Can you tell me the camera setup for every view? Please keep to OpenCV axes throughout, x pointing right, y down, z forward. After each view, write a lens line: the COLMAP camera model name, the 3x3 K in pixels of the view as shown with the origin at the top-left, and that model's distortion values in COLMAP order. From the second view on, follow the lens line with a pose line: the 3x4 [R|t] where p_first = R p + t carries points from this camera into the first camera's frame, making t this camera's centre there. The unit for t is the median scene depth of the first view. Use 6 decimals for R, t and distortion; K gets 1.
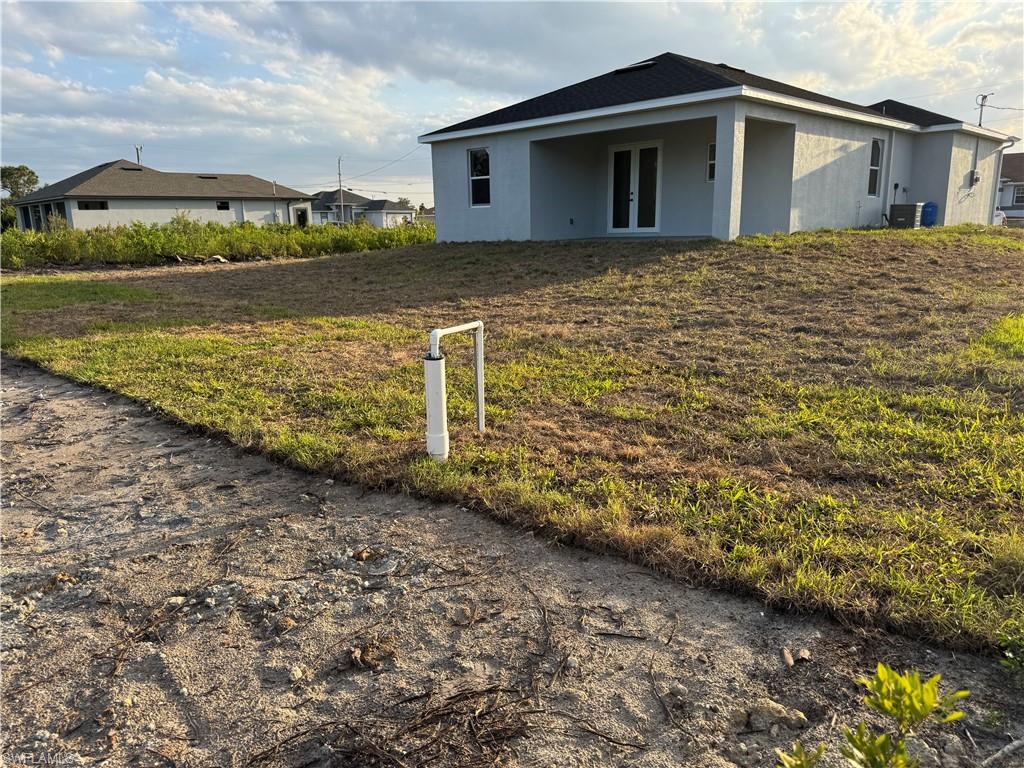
lens RADIAL K [[720.1, 0, 512.0], [0, 720.1, 384.0], [0, 0, 1]] dist [0.075868, -0.078819]
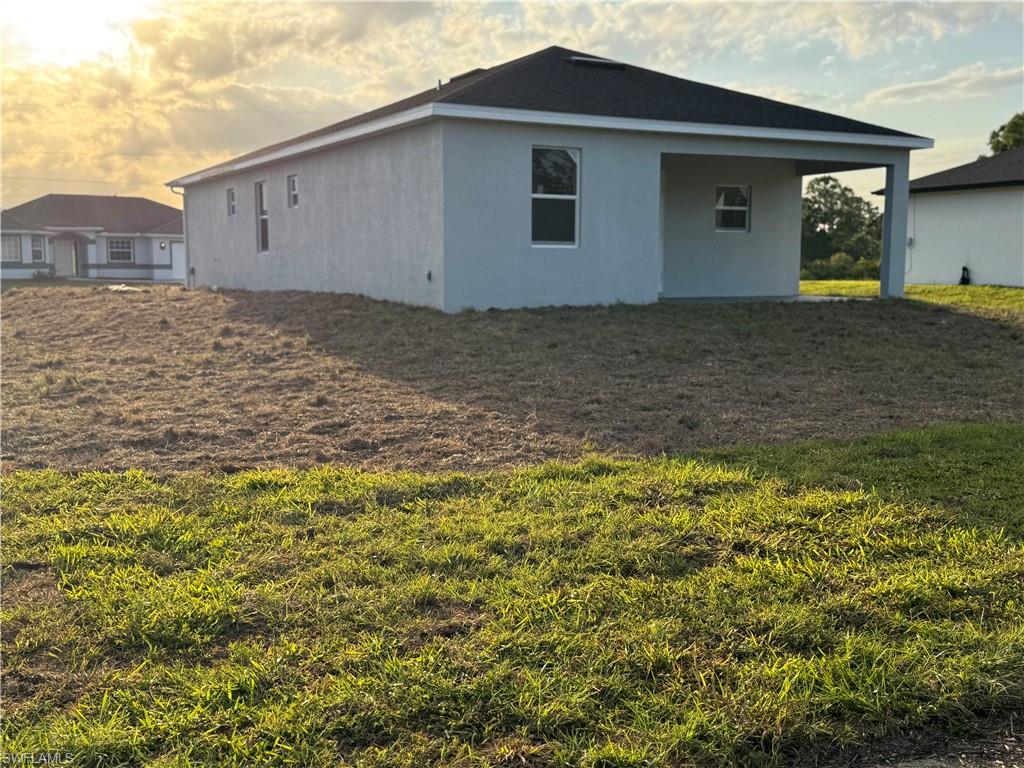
lens RADIAL K [[1136.6, 0, 512.0], [0, 1136.6, 384.0], [0, 0, 1]] dist [0.061892, -0.059248]
pose [[0.273034, -0.075774, 0.959016, -0.914489], [0.202192, 0.979146, 0.019800, -0.165414], [-0.940516, 0.188500, 0.282661, 0.805693]]
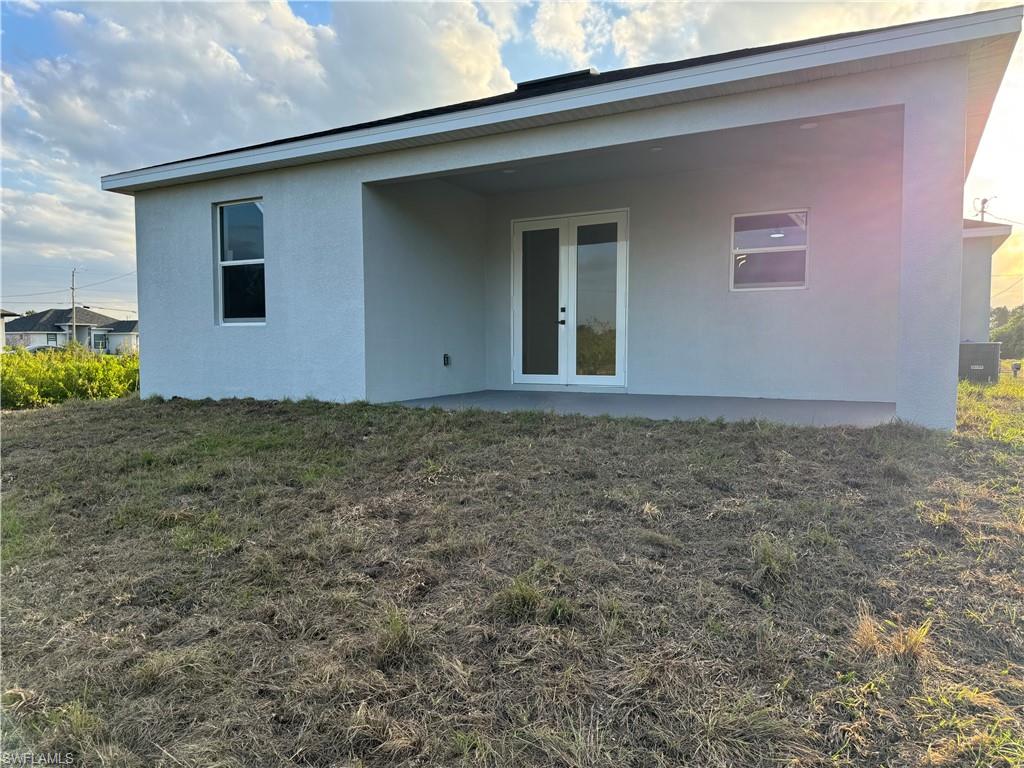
lens RADIAL K [[718.7, 0, 512.0], [0, 718.7, 384.0], [0, 0, 1]] dist [0.146363, -0.250760]
pose [[0.957803, 0.004237, 0.287393, -0.013653], [0.045365, 0.985130, -0.165712, -0.127026], [-0.283821, 0.171757, 0.943369, 0.534685]]
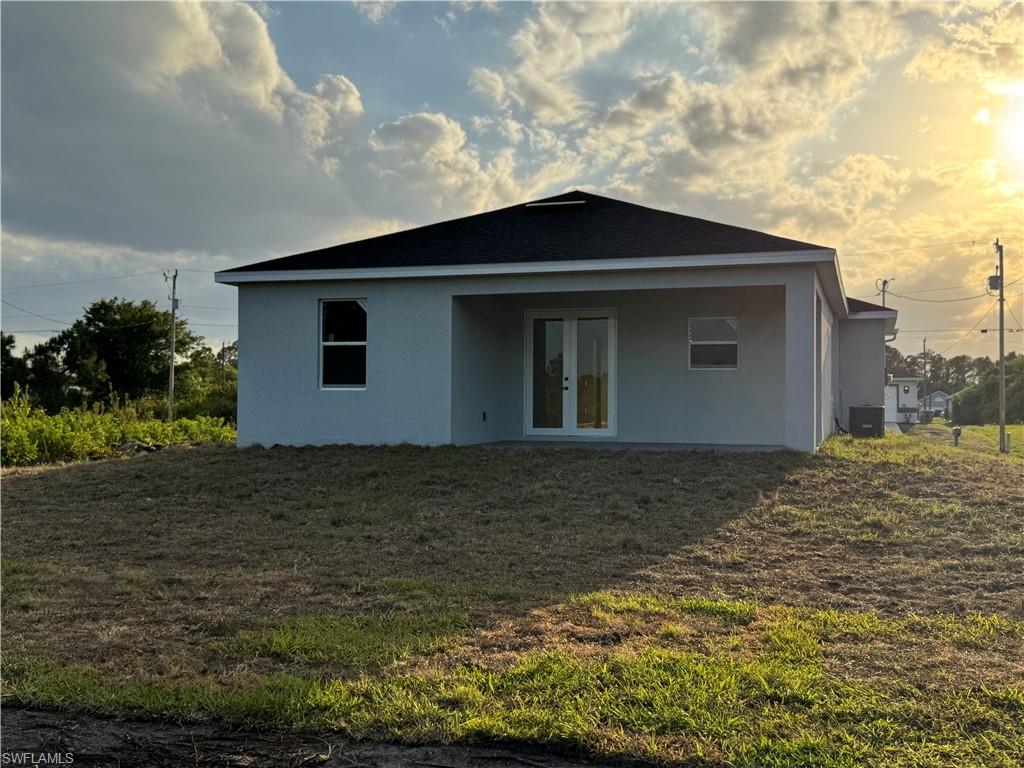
lens RADIAL K [[1136.6, 0, 512.0], [0, 1136.6, 384.0], [0, 0, 1]] dist [0.061892, -0.059248]
pose [[0.886255, 0.034580, 0.461905, -0.359085], [0.078378, 0.971634, -0.223124, -0.026784], [-0.456518, 0.233949, 0.858405, 0.120421]]
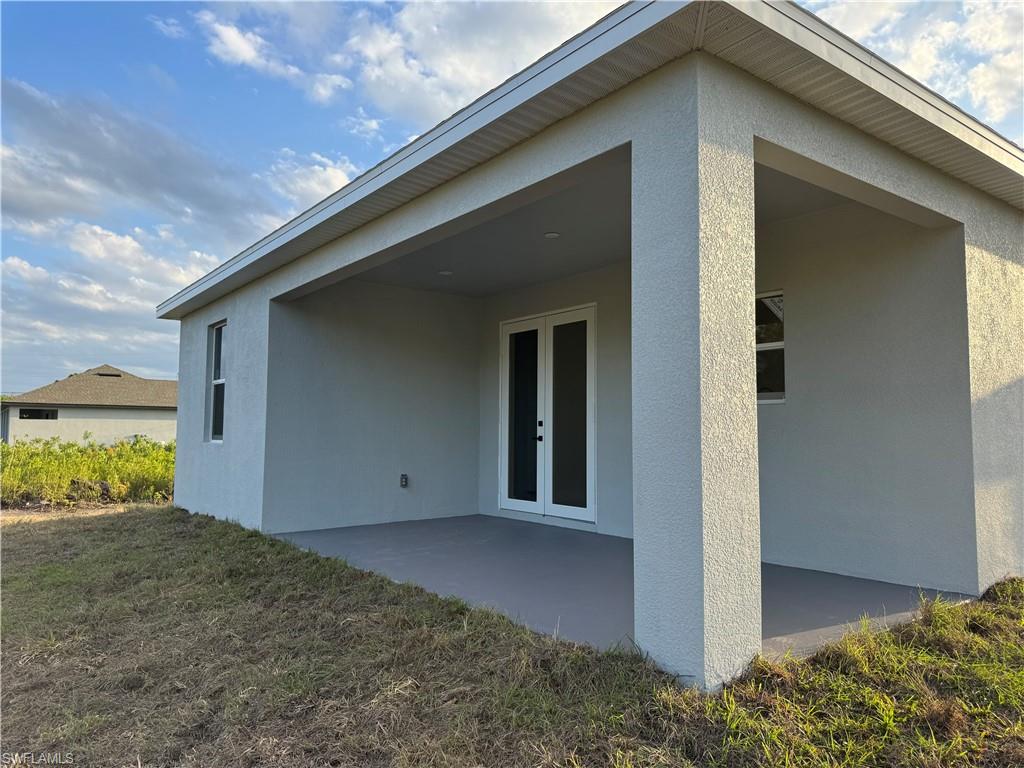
lens RADIAL K [[720.1, 0, 512.0], [0, 720.1, 384.0], [0, 0, 1]] dist [0.075868, -0.078819]
pose [[0.990592, 0.018375, -0.135612, 0.202359], [-0.056125, 0.958322, -0.280123, -0.162686], [0.124812, 0.285099, 0.950337, 0.579949]]
